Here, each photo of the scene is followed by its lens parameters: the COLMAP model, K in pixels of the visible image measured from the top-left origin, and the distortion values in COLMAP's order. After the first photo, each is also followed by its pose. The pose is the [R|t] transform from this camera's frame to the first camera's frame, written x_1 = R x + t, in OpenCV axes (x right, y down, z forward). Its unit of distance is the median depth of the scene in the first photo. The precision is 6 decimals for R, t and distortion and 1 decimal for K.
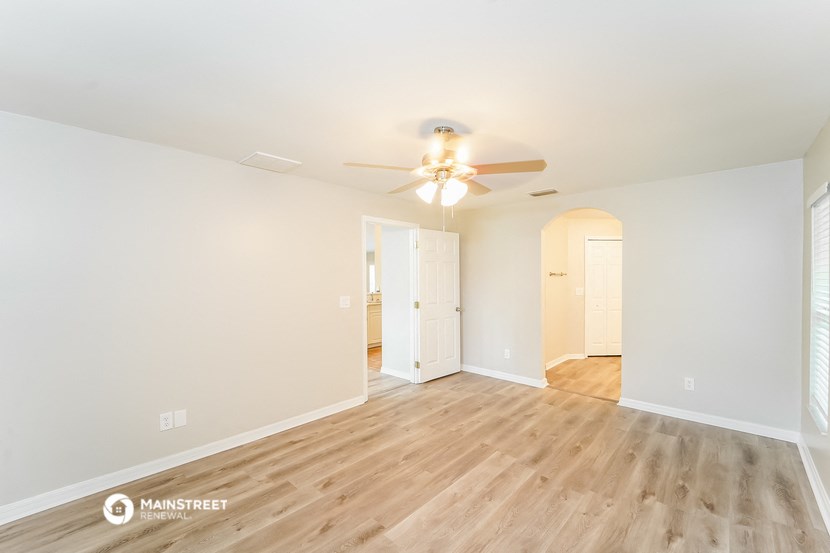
lens RADIAL K [[345.5, 0, 417.1], [0, 345.5, 278.4], [0, 0, 1]] dist [0.001029, -0.007480]
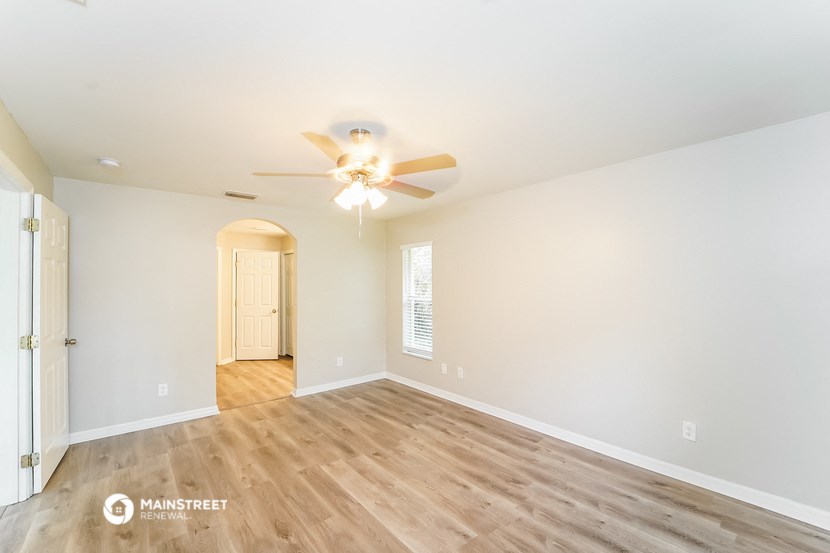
lens RADIAL K [[345.5, 0, 417.1], [0, 345.5, 278.4], [0, 0, 1]] dist [0.001029, -0.007480]
pose [[0.120110, 0.024160, 0.992467, -0.665475], [0.009029, 0.999636, -0.025427, 0.002102], [-0.992720, 0.012015, 0.119848, 0.575324]]
